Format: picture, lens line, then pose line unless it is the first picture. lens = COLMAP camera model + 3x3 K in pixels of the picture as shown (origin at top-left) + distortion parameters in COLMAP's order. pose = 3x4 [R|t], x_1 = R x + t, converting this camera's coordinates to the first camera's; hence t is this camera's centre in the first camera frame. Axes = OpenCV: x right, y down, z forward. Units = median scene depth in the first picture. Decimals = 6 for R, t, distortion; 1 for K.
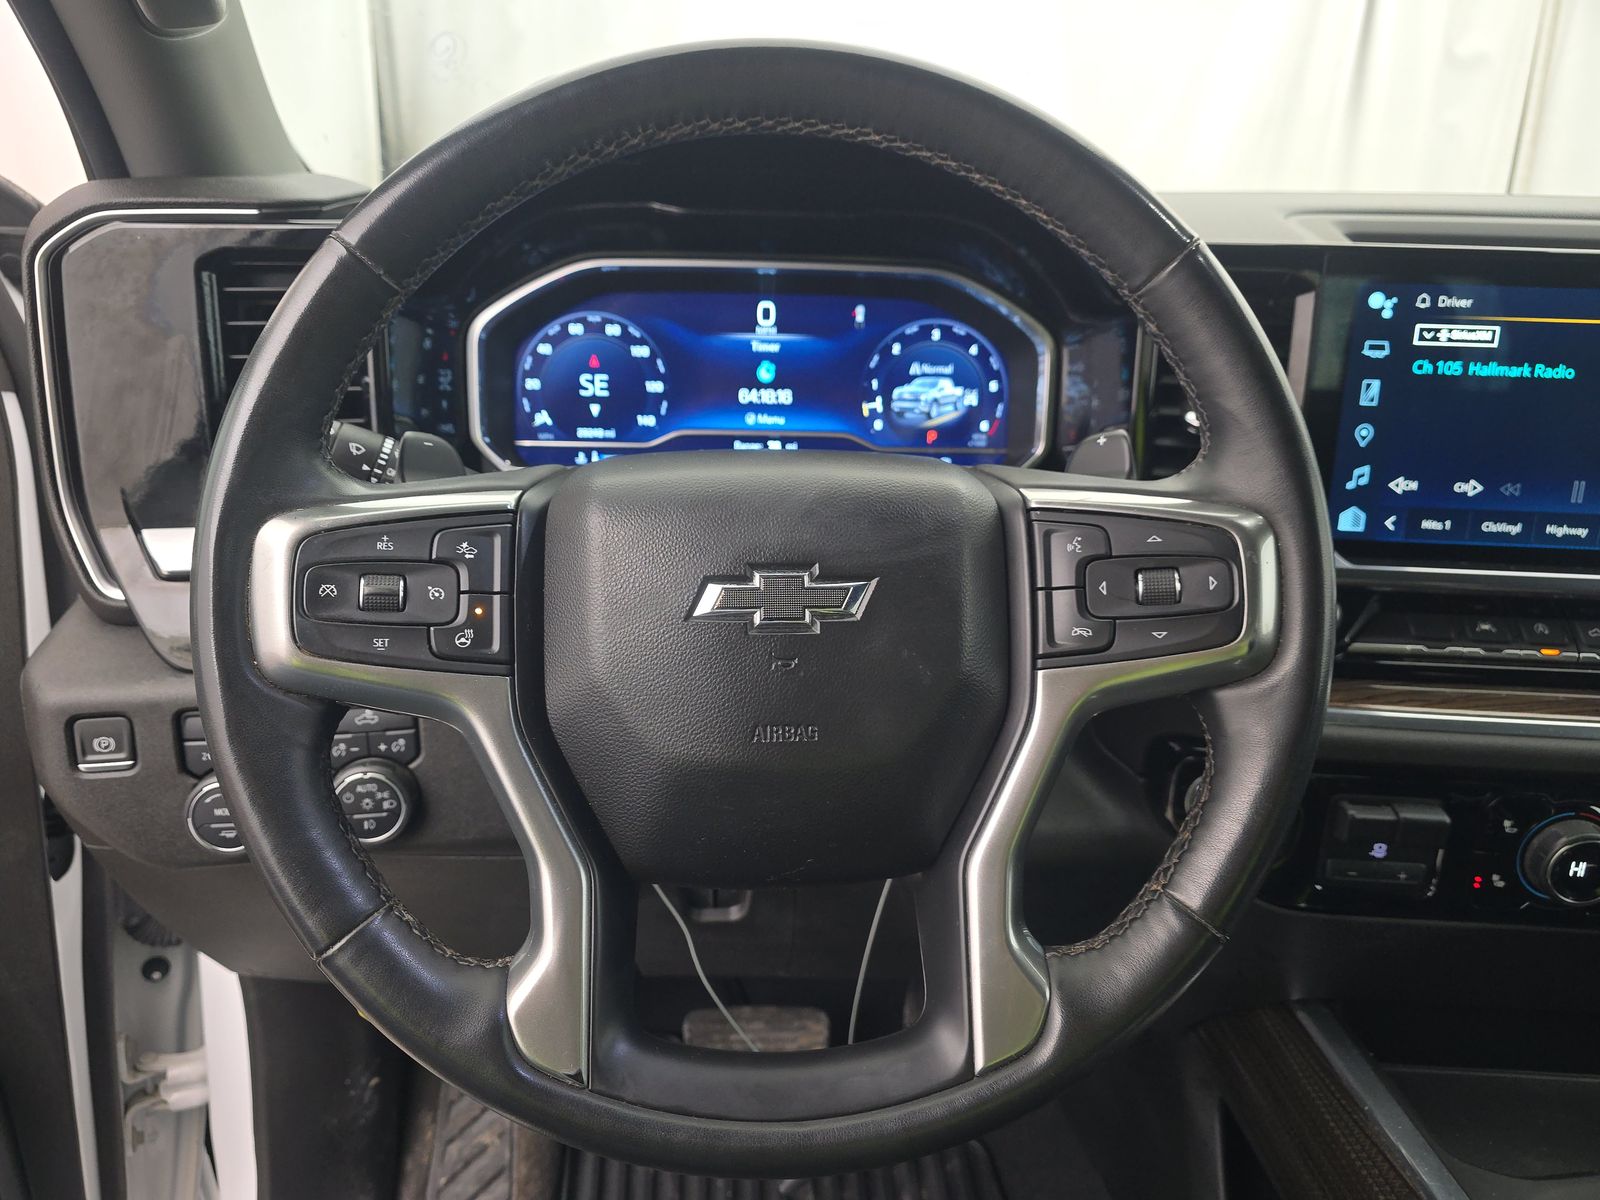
lens RADIAL K [[1096.2, 0, 792.6], [0, 1096.2, 602.6], [0, 0, 1]] dist [0.062367, -0.052568]
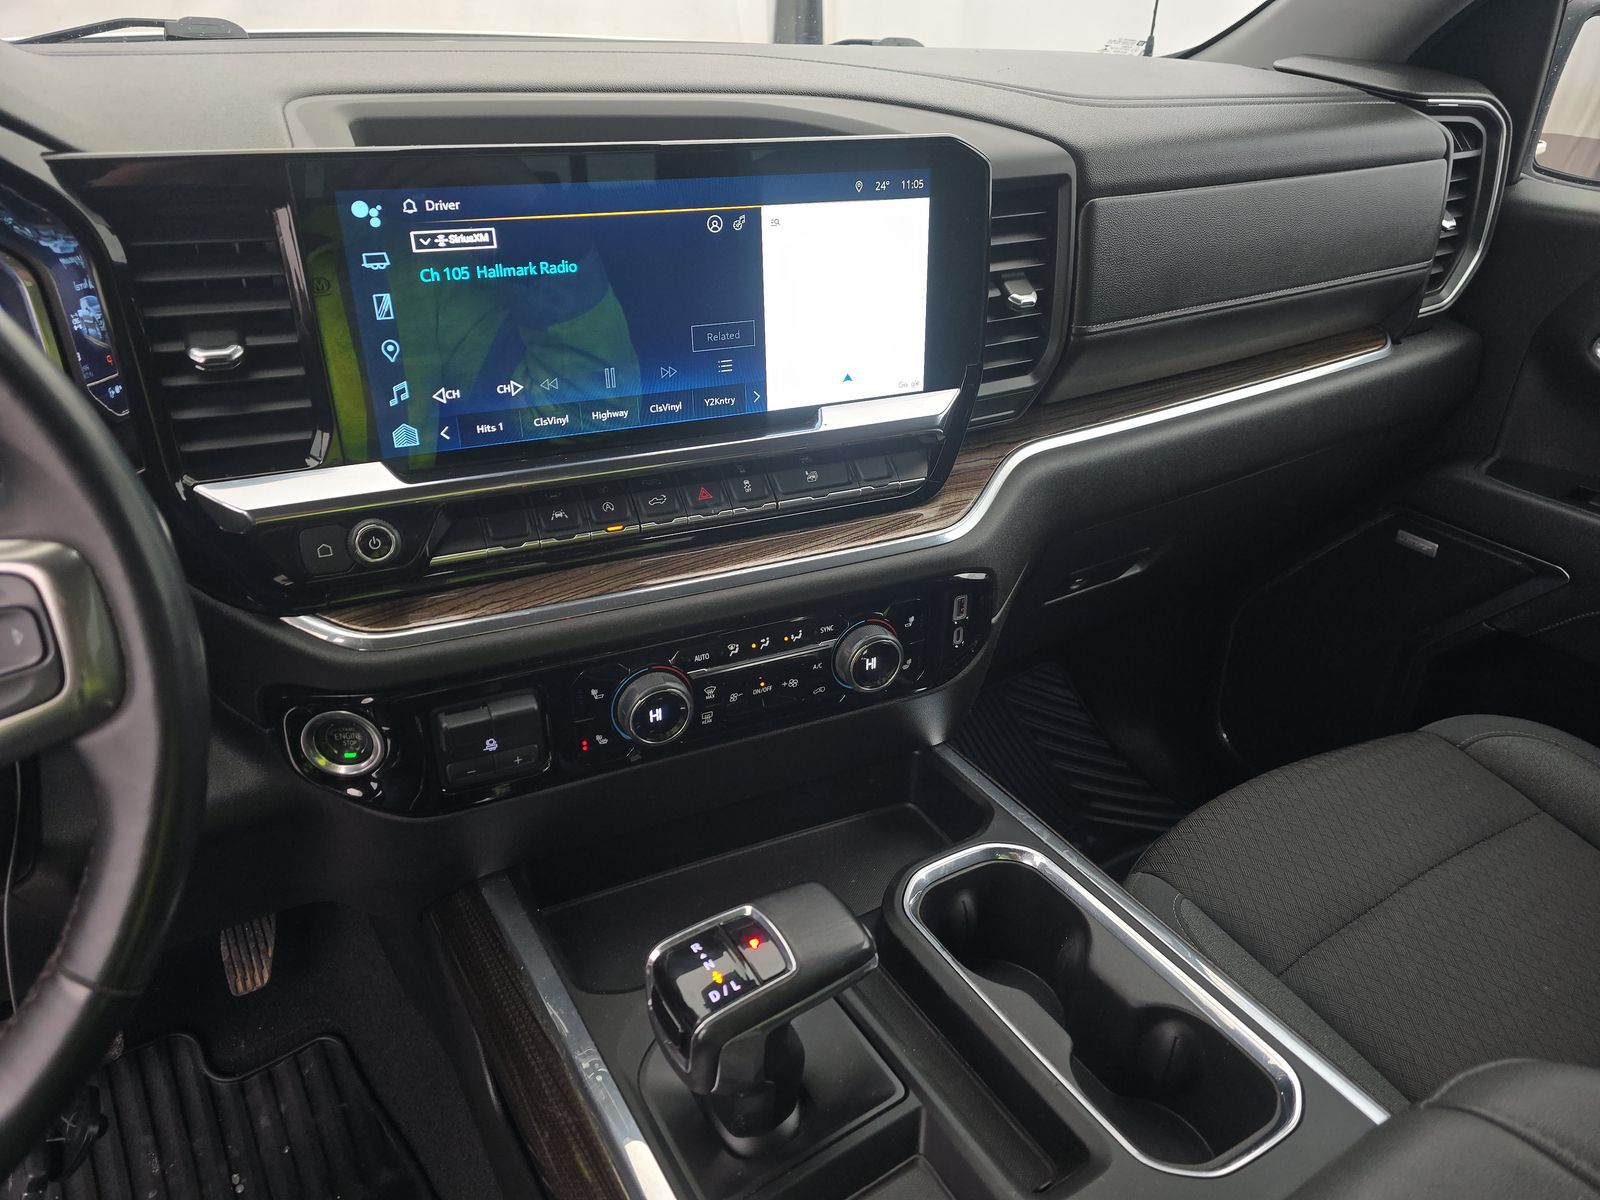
lens RADIAL K [[1096.2, 0, 792.6], [0, 1096.2, 602.6], [0, 0, 1]] dist [0.062367, -0.052568]
pose [[0.884516, -0.231086, 0.405254, 0.386649], [0.150175, 0.963496, 0.221635, -0.101401], [-0.441677, -0.135181, 0.886931, -0.051829]]
